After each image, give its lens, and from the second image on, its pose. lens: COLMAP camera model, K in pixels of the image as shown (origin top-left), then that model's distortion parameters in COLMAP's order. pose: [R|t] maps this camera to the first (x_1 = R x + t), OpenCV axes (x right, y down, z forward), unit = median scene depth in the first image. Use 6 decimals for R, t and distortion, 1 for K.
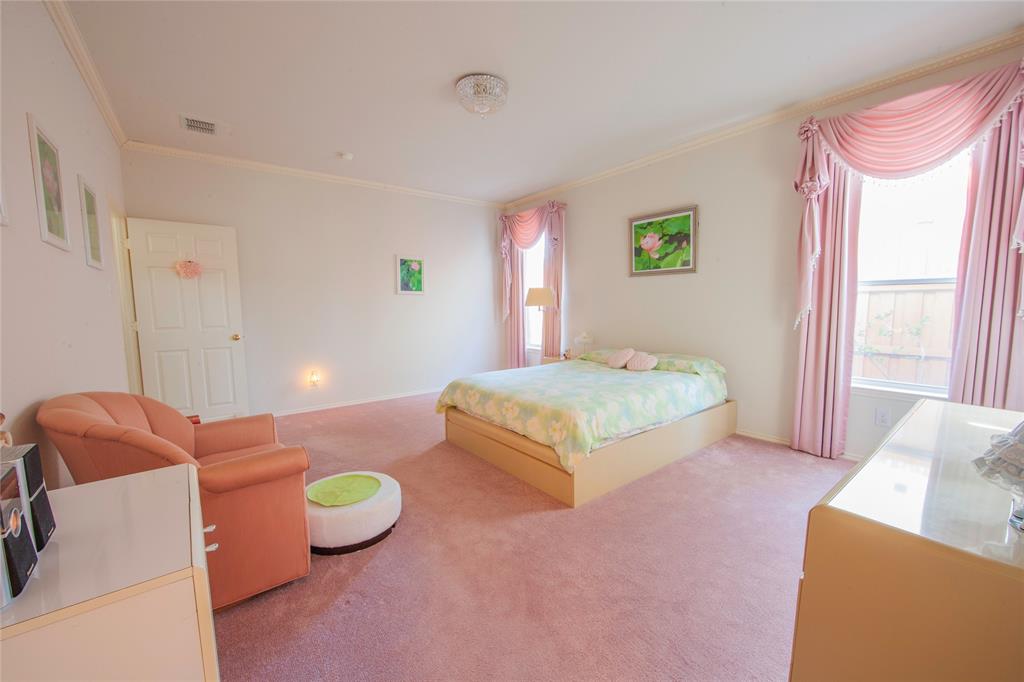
lens RADIAL K [[403.9, 0, 515.6], [0, 403.9, 345.1], [0, 0, 1]] dist [-0.013560, 0.002882]
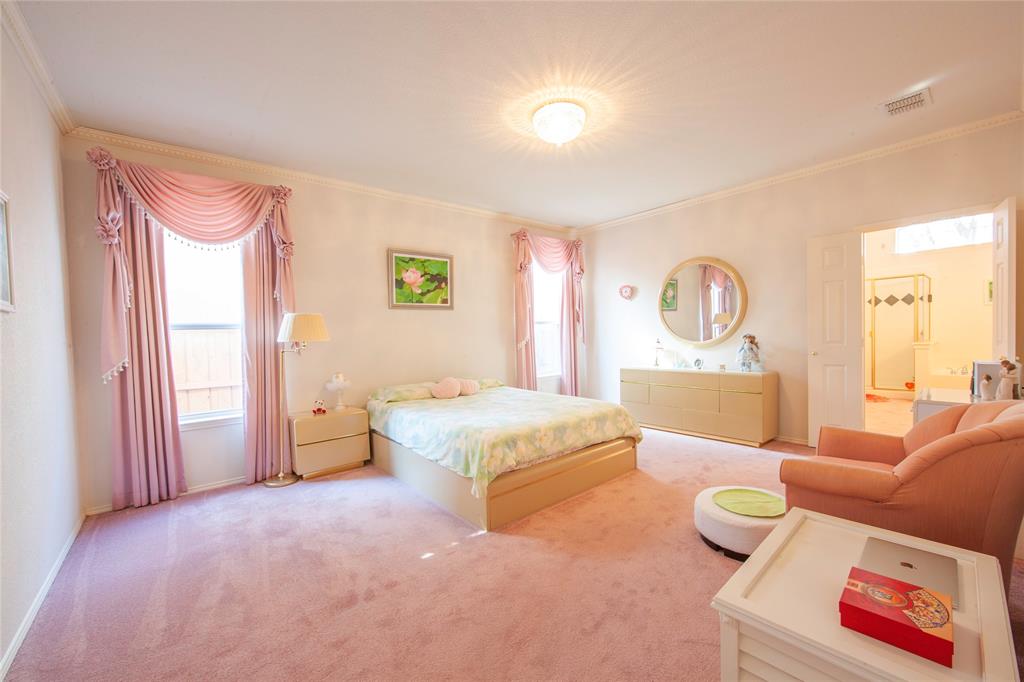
lens RADIAL K [[403.9, 0, 515.6], [0, 403.9, 345.1], [0, 0, 1]] dist [-0.013560, 0.002882]
pose [[-0.040445, -0.023551, 0.998904, -0.746068], [0.125279, 0.991713, 0.028454, -0.079702], [-0.991297, 0.126292, -0.037159, 0.822739]]
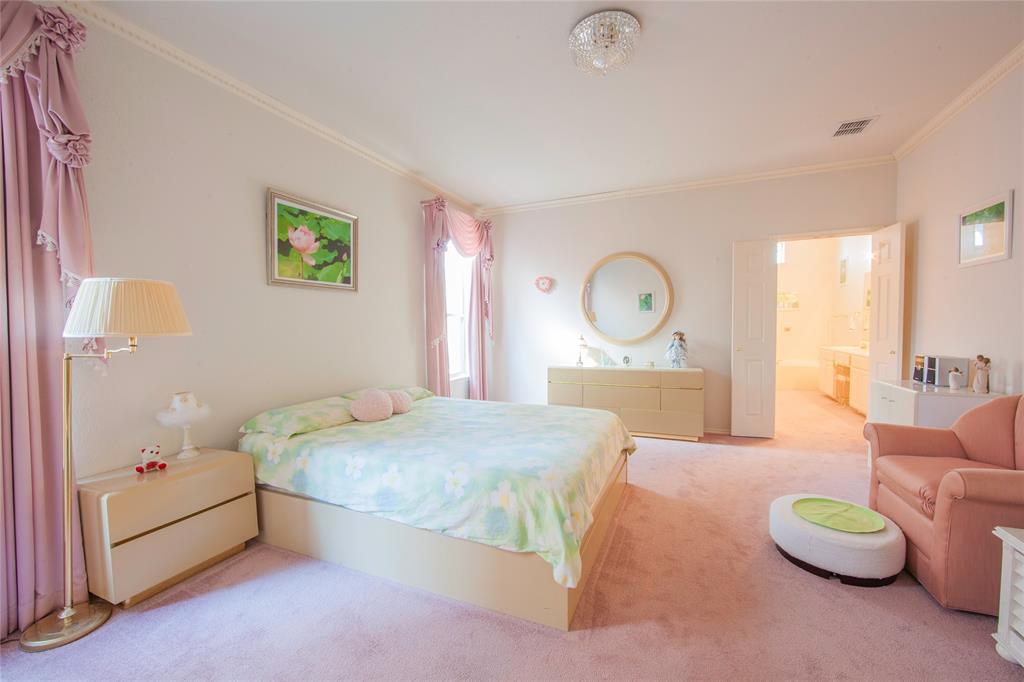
lens RADIAL K [[403.9, 0, 515.6], [0, 403.9, 345.1], [0, 0, 1]] dist [-0.013560, 0.002882]
pose [[-0.480698, -0.031638, 0.876315, -0.460680], [0.100592, 0.990762, 0.090949, -0.106509], [-0.871097, 0.131869, -0.473075, 1.066578]]
